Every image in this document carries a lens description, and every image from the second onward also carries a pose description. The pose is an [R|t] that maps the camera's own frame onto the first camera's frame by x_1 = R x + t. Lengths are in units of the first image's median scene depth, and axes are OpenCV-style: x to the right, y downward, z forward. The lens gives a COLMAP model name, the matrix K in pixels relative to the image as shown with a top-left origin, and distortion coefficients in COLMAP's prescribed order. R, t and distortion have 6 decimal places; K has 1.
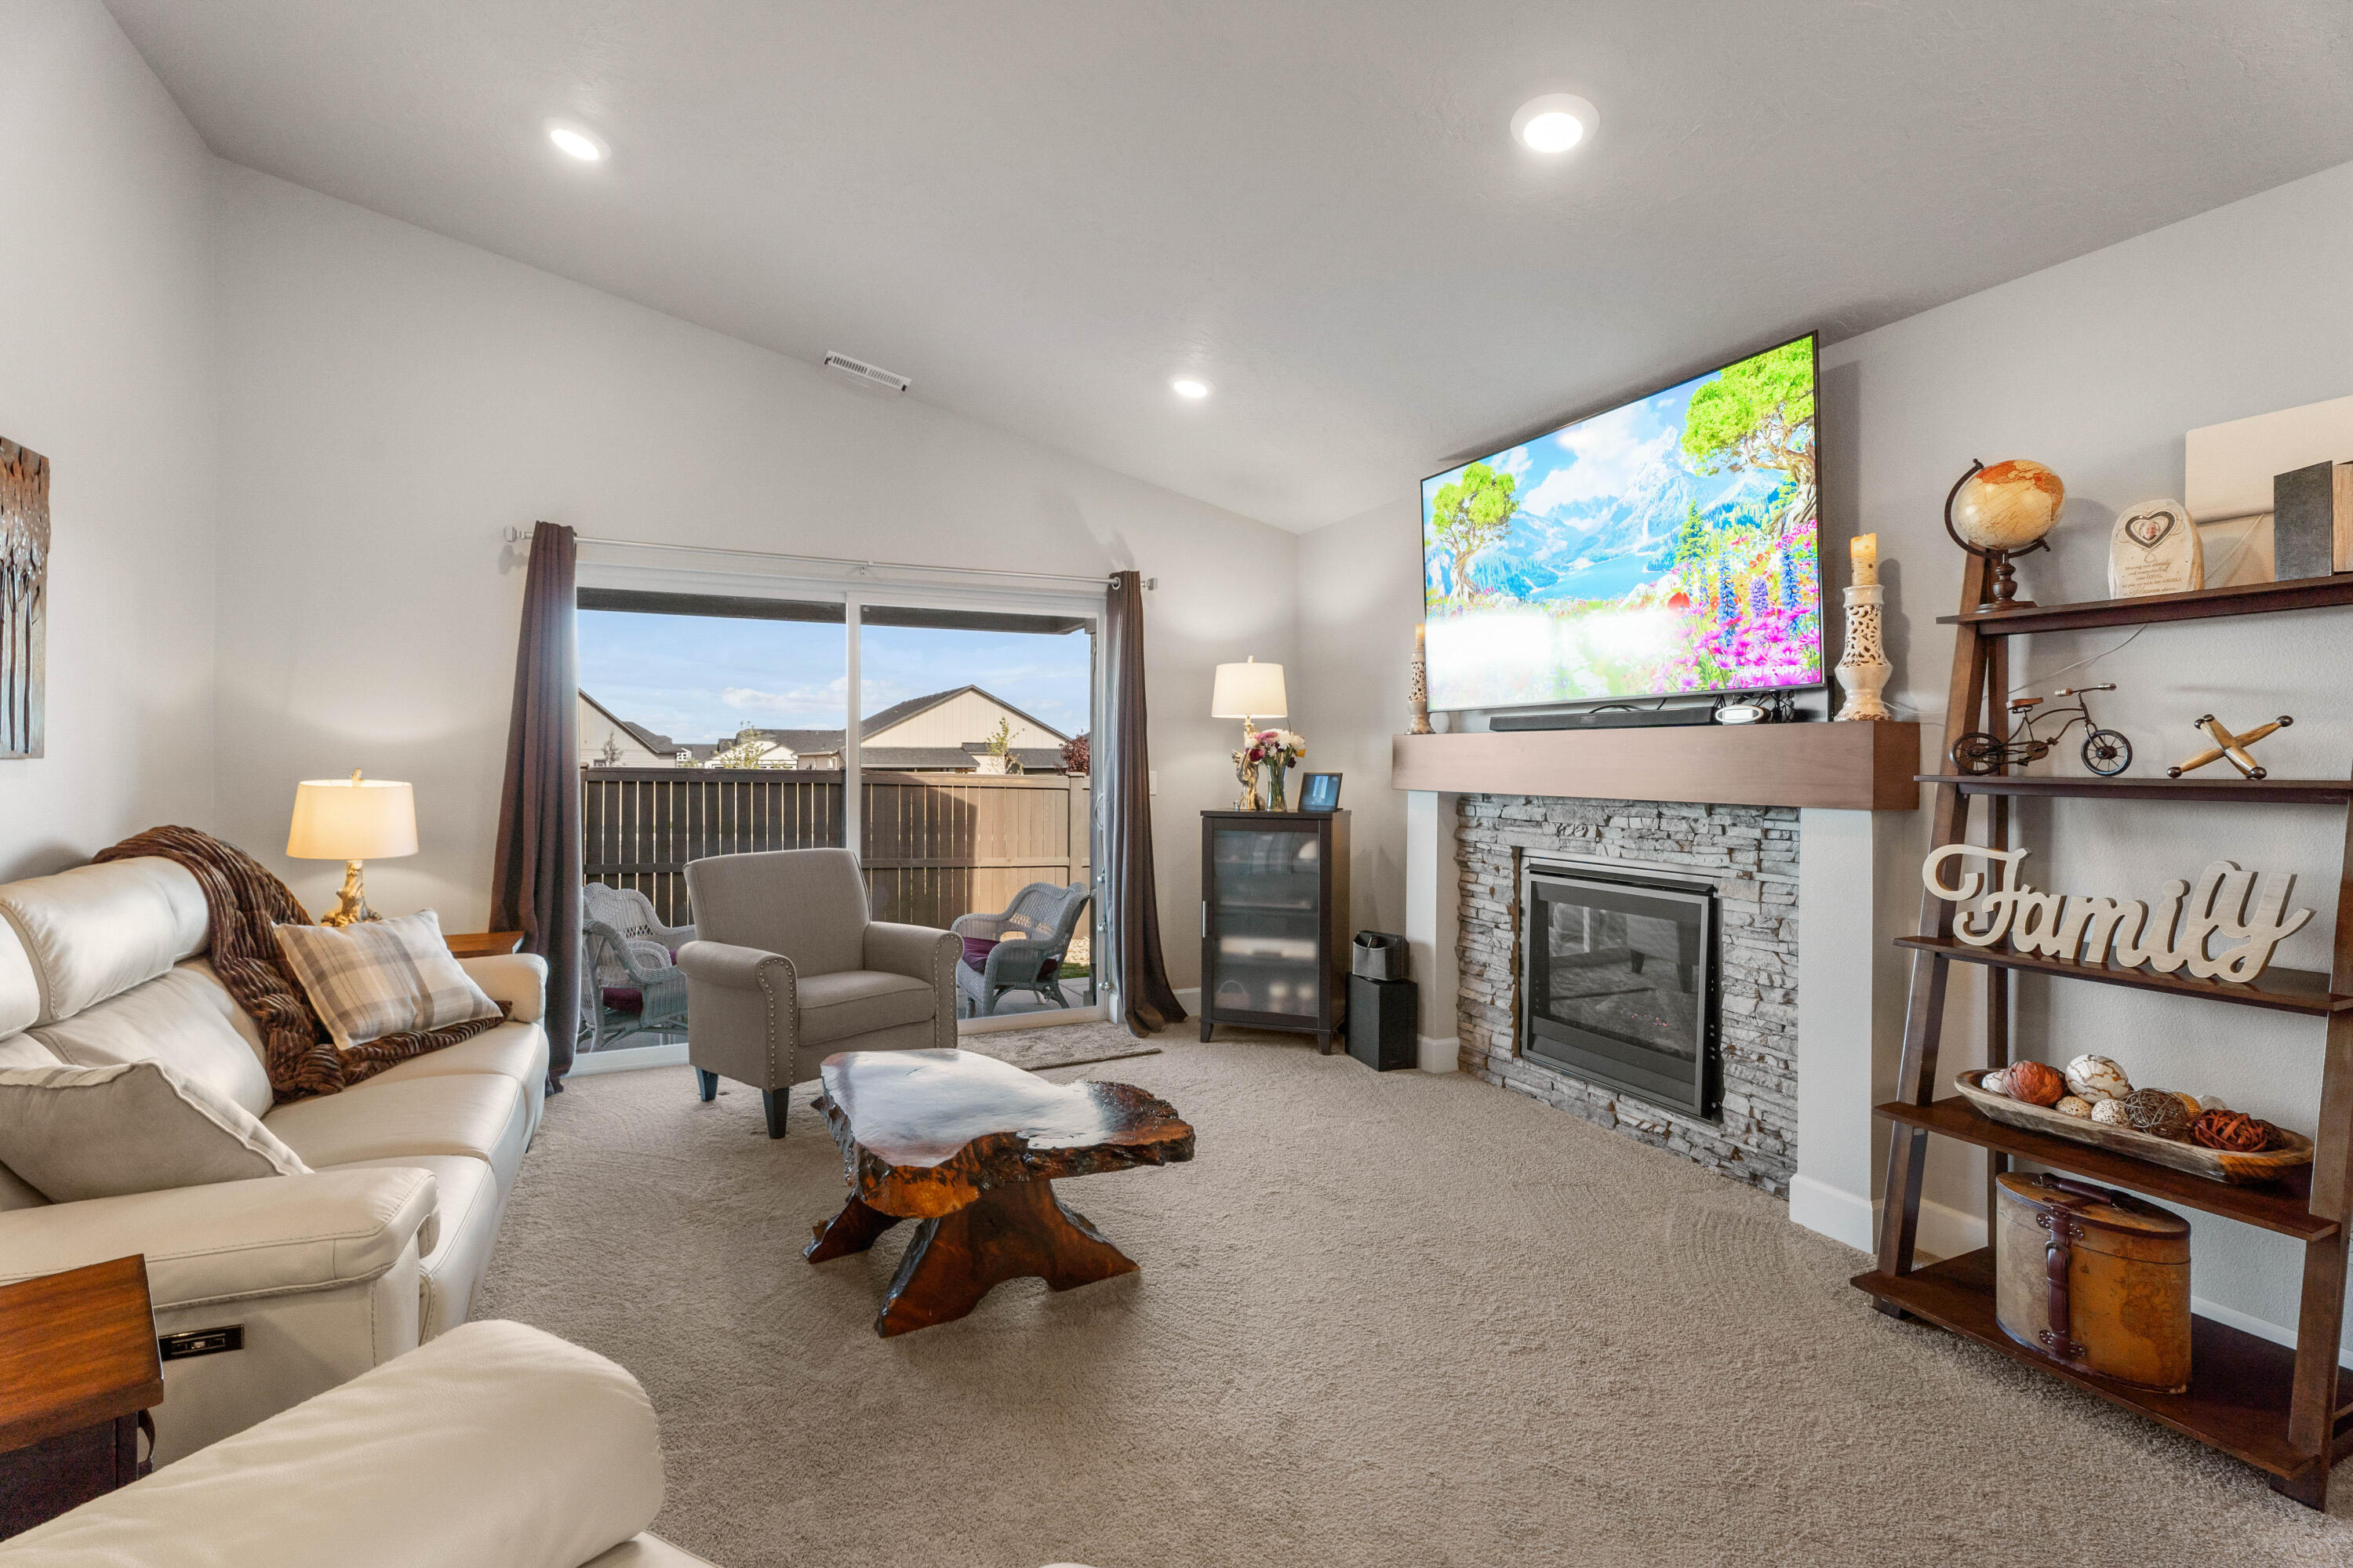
lens RADIAL K [[1051.0, 0, 1175.7], [0, 1051.0, 768.2], [0, 0, 1]] dist [0.005729, 0.000491]
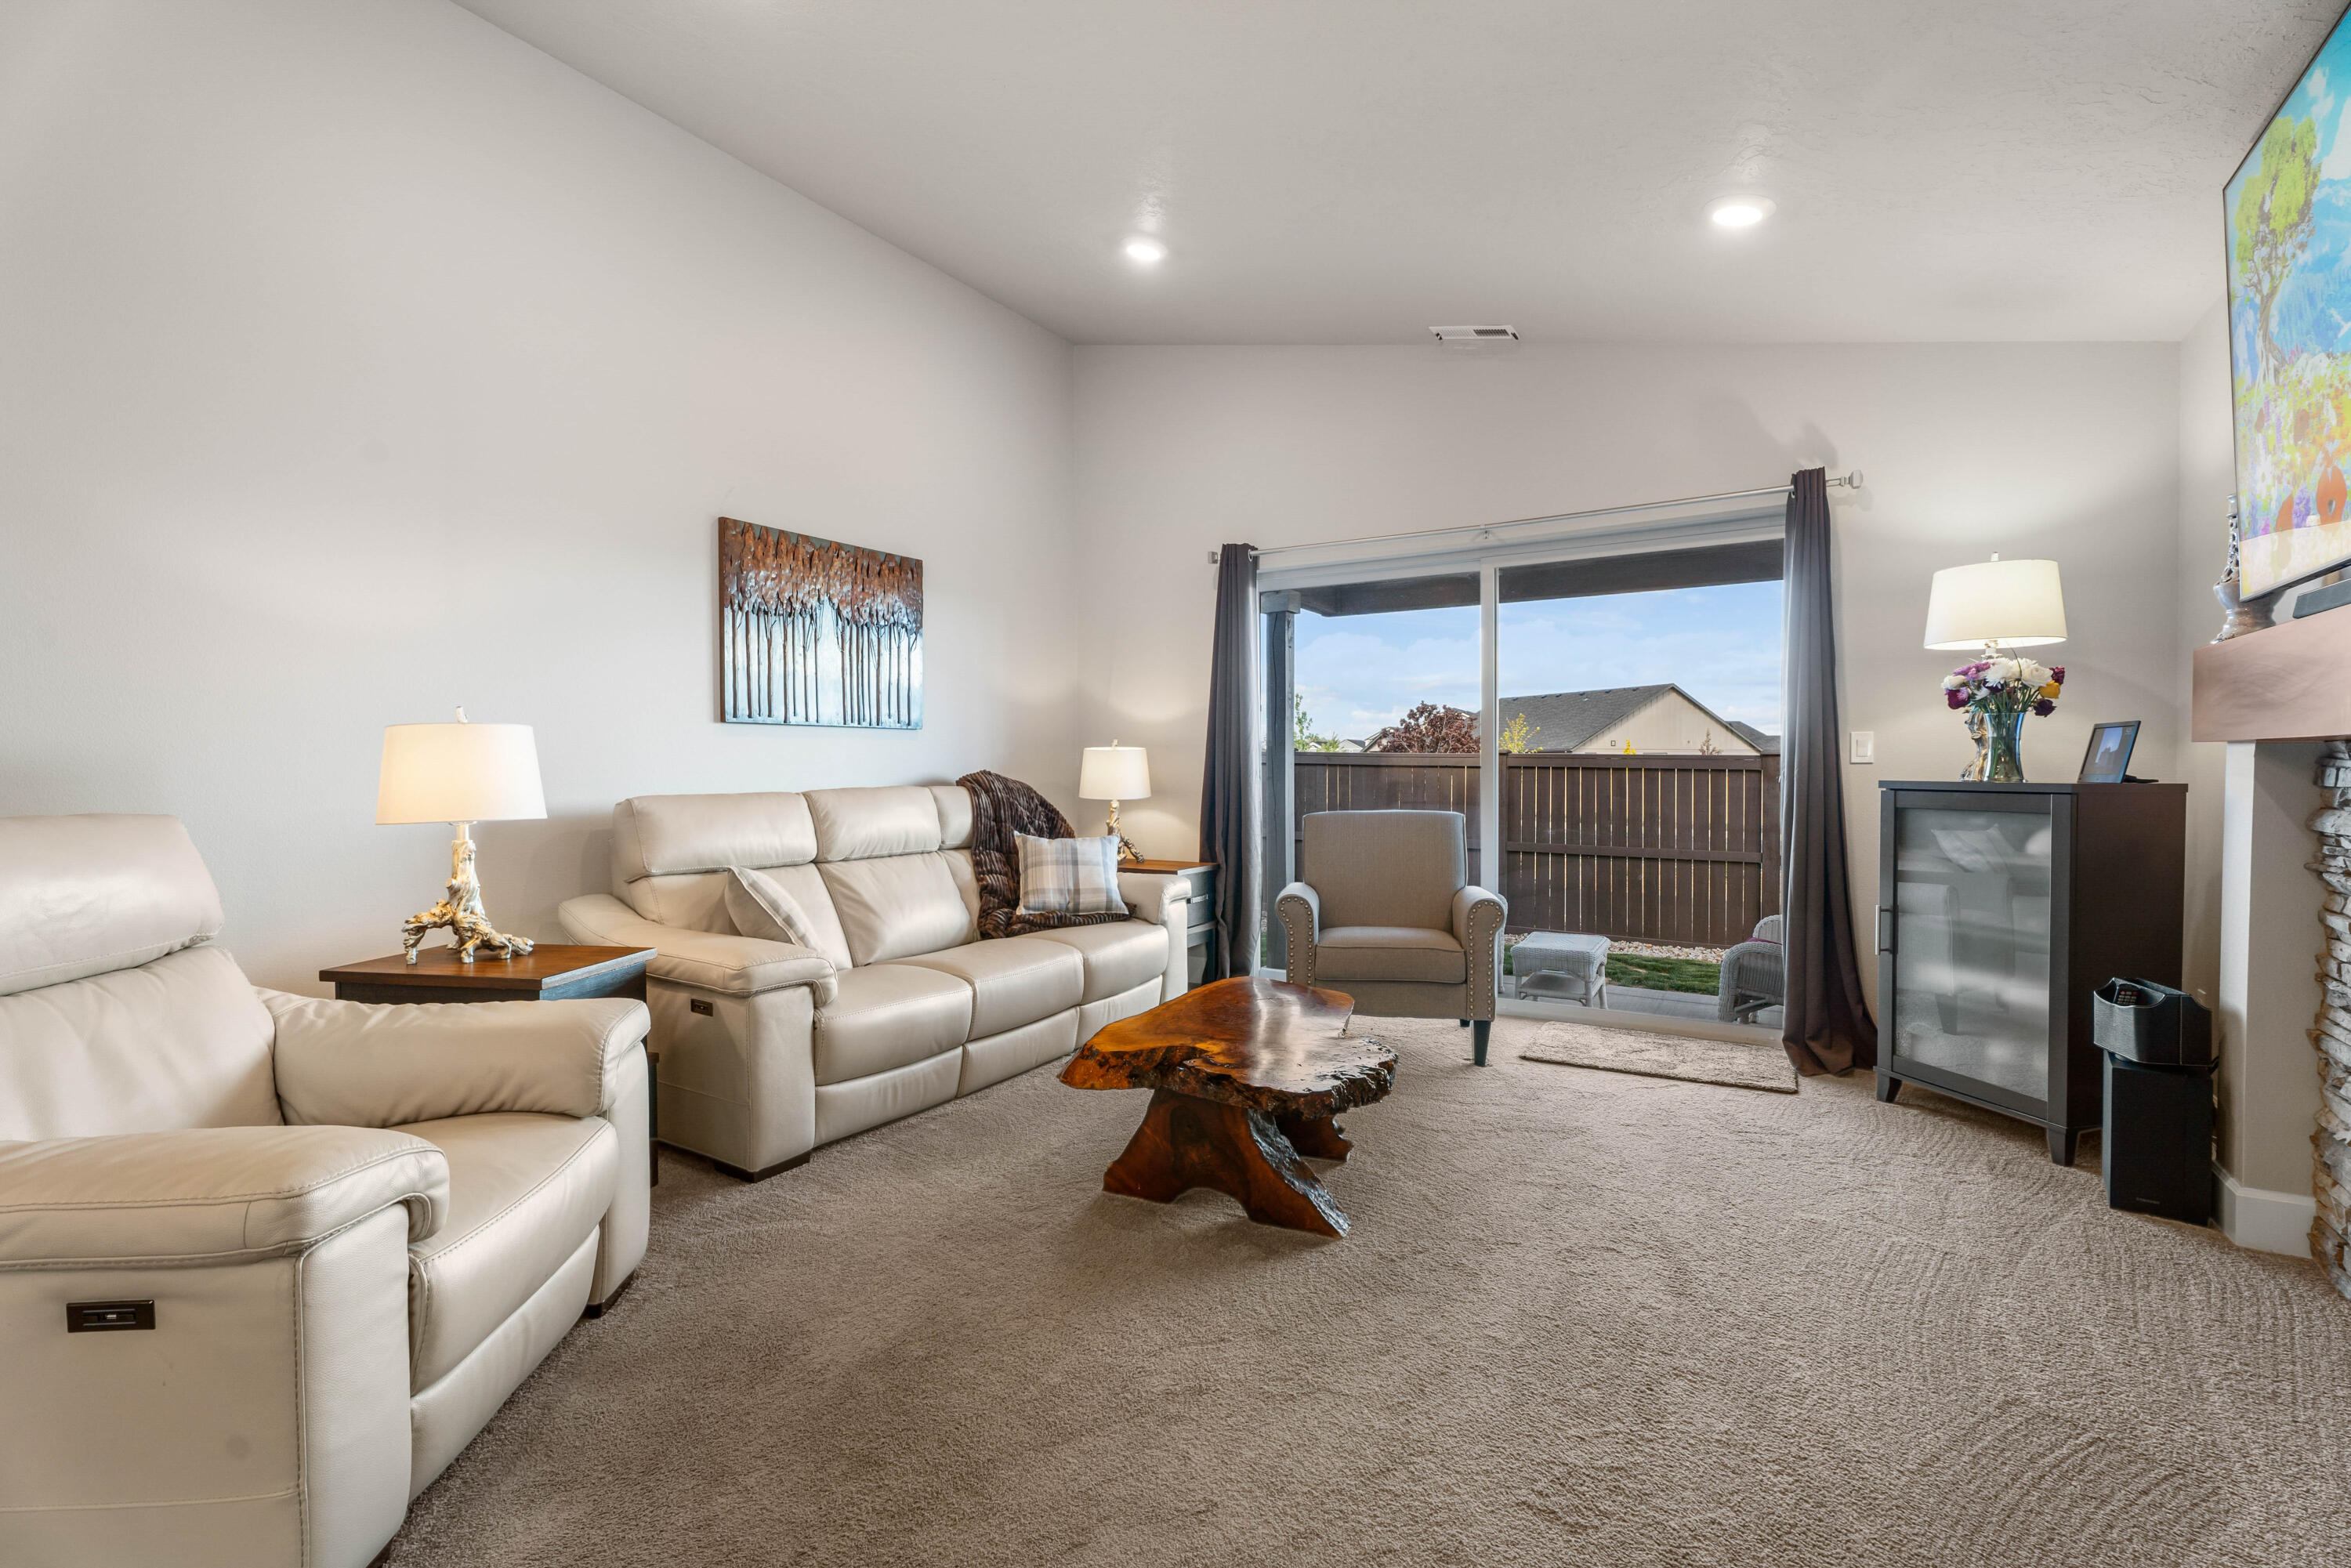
lens RADIAL K [[1050.0, 0, 1181.4], [0, 1050.0, 788.1], [0, 0, 1]] dist [0.005729, 0.000491]
pose [[0.561572, 0.015085, -0.827290, 0.422518], [0.001165, 0.999818, 0.019022, 0.037292], [0.827427, -0.011646, 0.561452, 0.235483]]
